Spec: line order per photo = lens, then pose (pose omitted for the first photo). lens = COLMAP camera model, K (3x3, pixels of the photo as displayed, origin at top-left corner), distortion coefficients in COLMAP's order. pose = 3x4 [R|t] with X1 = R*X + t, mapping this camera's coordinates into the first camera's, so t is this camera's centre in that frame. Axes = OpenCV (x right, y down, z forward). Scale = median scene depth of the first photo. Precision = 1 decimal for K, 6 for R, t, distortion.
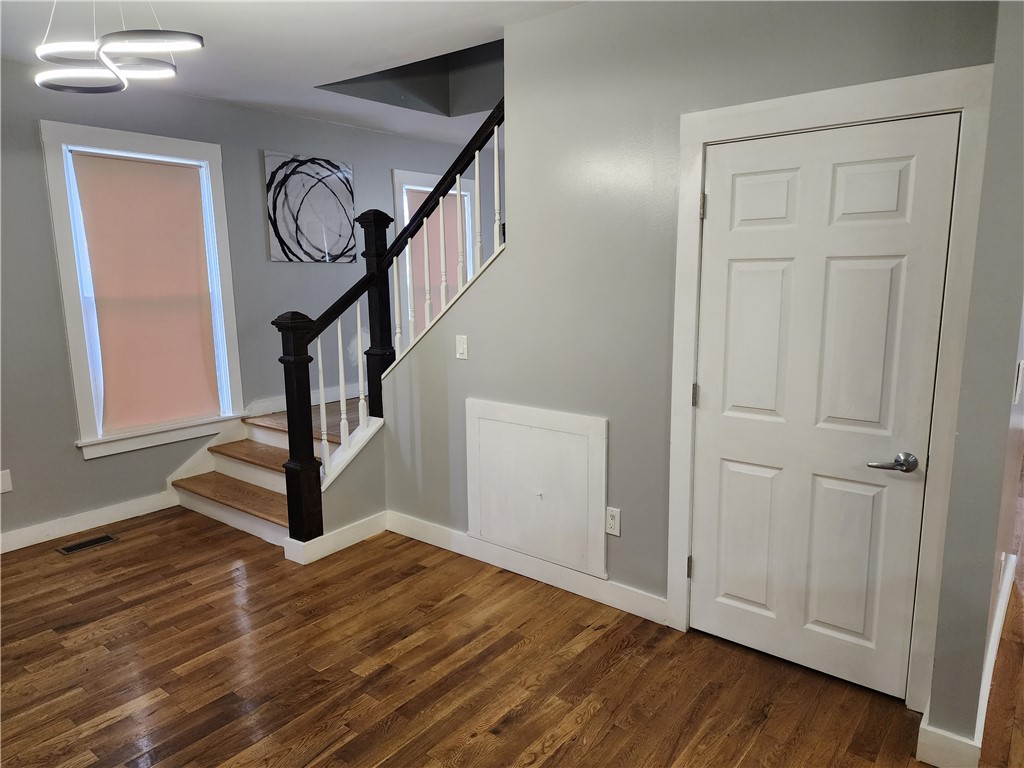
lens RADIAL K [[680.2, 0, 510.4], [0, 680.2, 386.4], [0, 0, 1]] dist [0.087962, -0.079983]
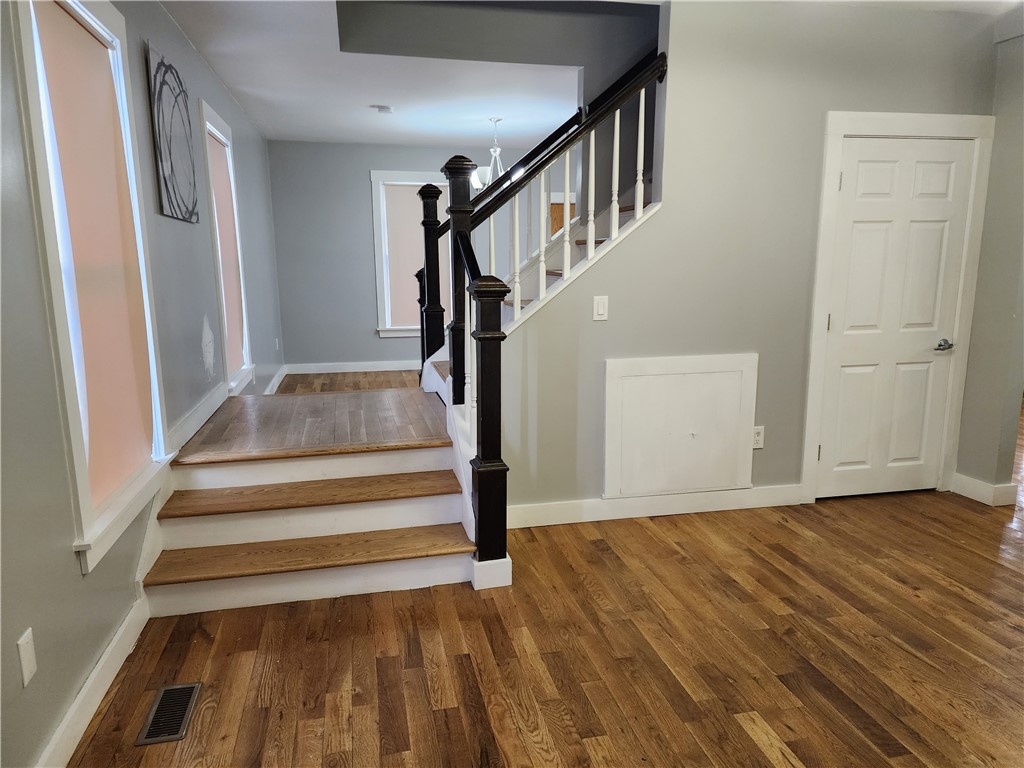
lens RADIAL K [[680.2, 0, 505.1], [0, 680.2, 379.2], [0, 0, 1]] dist [0.087962, -0.079983]
pose [[0.632897, -0.132415, 0.762829, -0.804309], [0.133434, 0.989179, 0.060999, -0.030226], [-0.762651, 0.063181, 0.643717, 0.418486]]
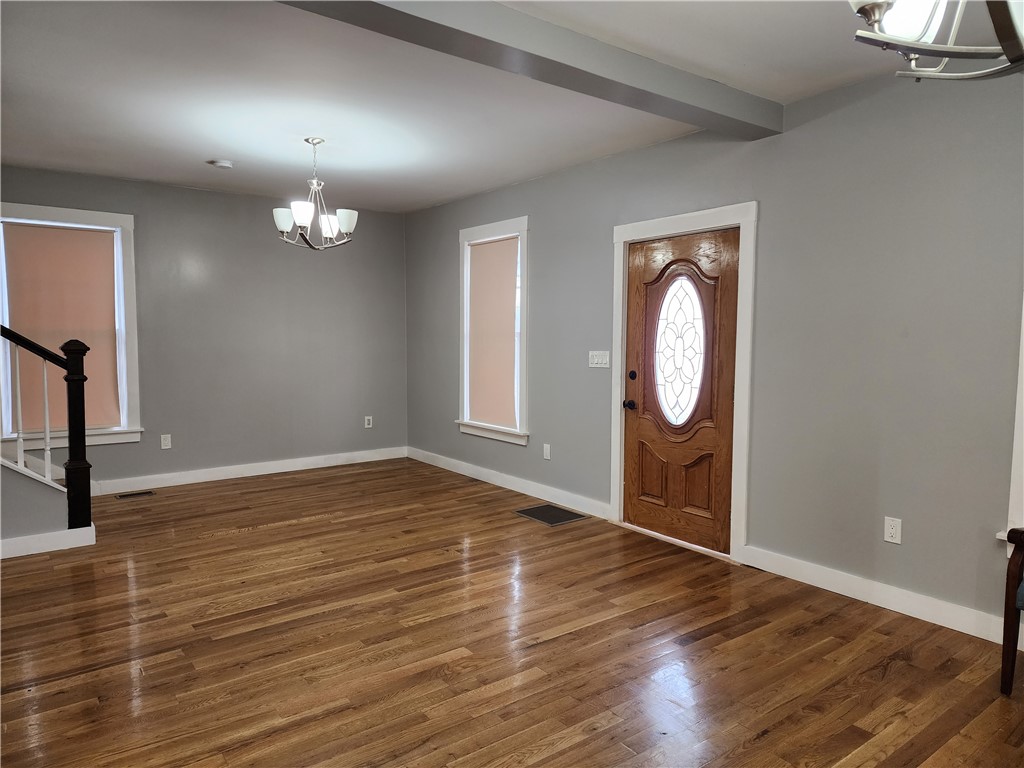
lens RADIAL K [[680.2, 0, 511.0], [0, 680.2, 388.1], [0, 0, 1]] dist [0.087962, -0.079983]
pose [[0.967342, 0.039873, -0.250317, 1.050180], [-0.063060, 0.994358, -0.085299, -0.053014], [0.245504, 0.098298, 0.964399, 0.452304]]
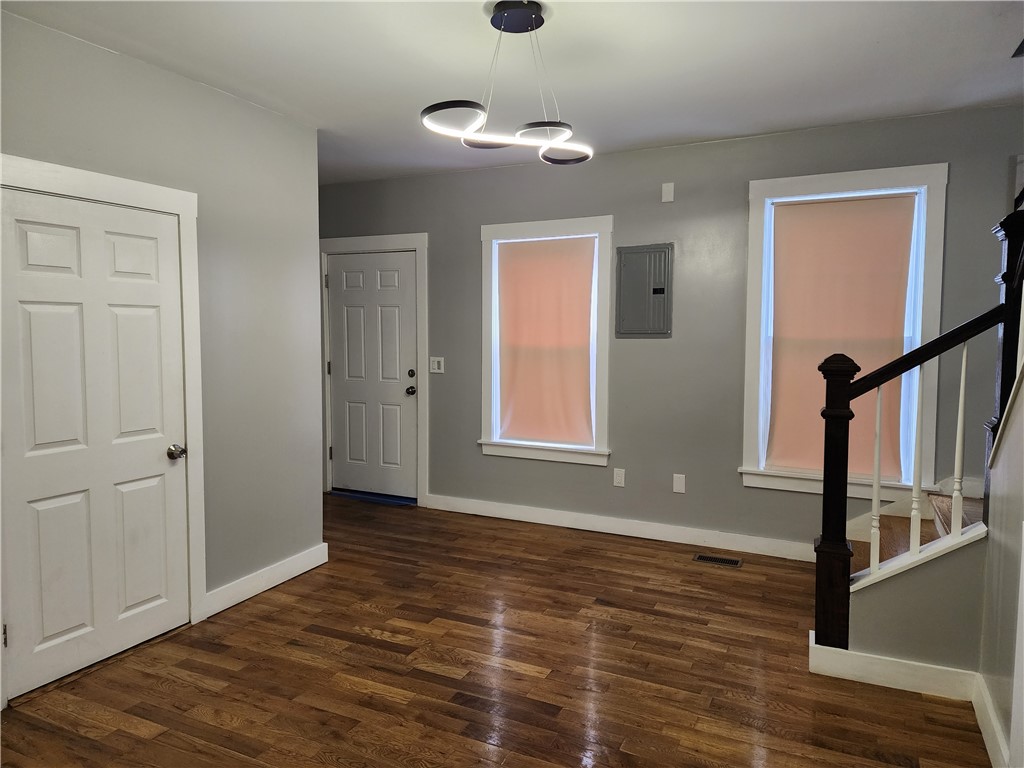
lens RADIAL K [[680.2, 0, 521.7], [0, 680.2, 384.4], [0, 0, 1]] dist [0.087962, -0.079983]
pose [[0.226183, 0.089712, -0.969945, 0.336571], [-0.174329, 0.983402, 0.050304, -0.044295], [0.958358, 0.157712, 0.238068, 0.395234]]
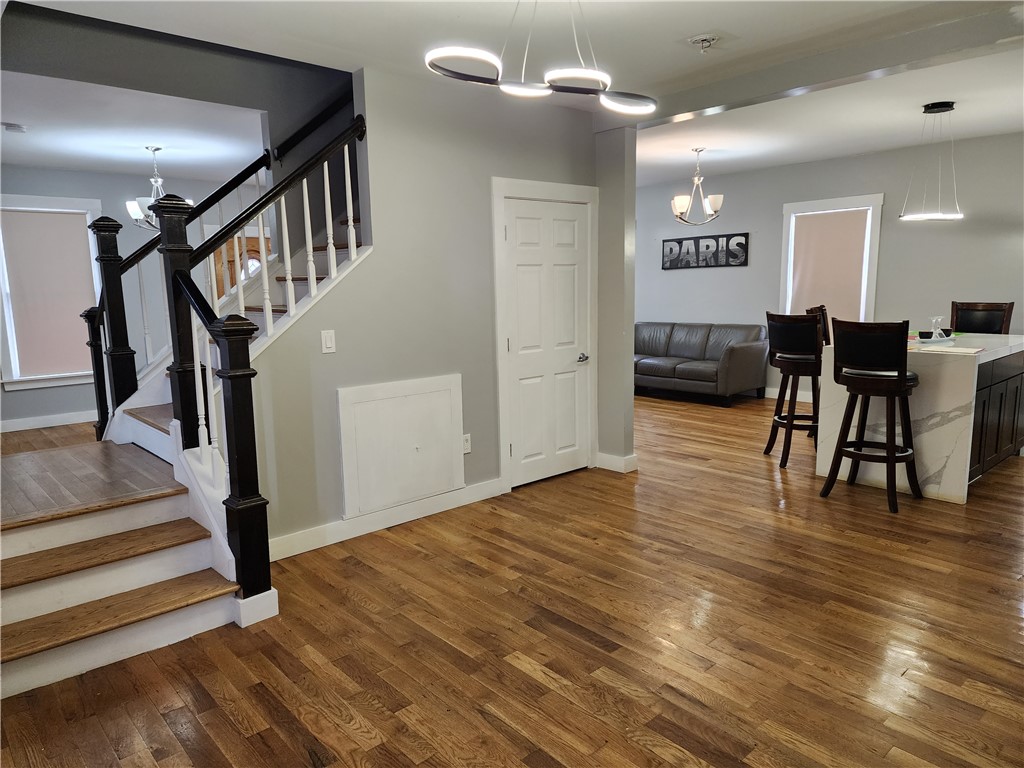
lens RADIAL K [[680.2, 0, 507.6], [0, 680.2, 386.4], [0, 0, 1]] dist [0.087962, -0.079983]
pose [[0.178319, -0.141687, 0.973718, -0.928058], [0.187025, 0.976419, 0.107830, -0.045922], [-0.966035, 0.162882, 0.200613, 0.463535]]
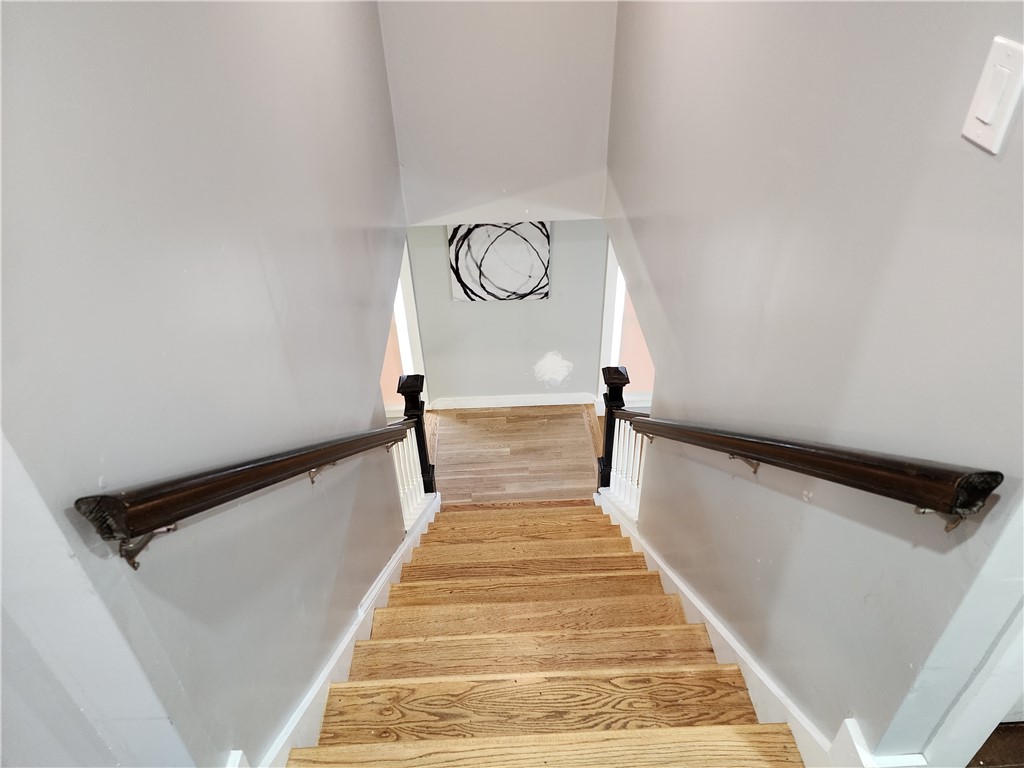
lens RADIAL K [[680.2, 0, 521.2], [0, 680.2, 390.8], [0, 0, 1]] dist [0.087962, -0.079983]
pose [[0.655842, 0.459982, -0.598571, 0.547102], [-0.118602, 0.845854, 0.520062, -0.786987], [0.745523, -0.270087, 0.609301, 0.455876]]
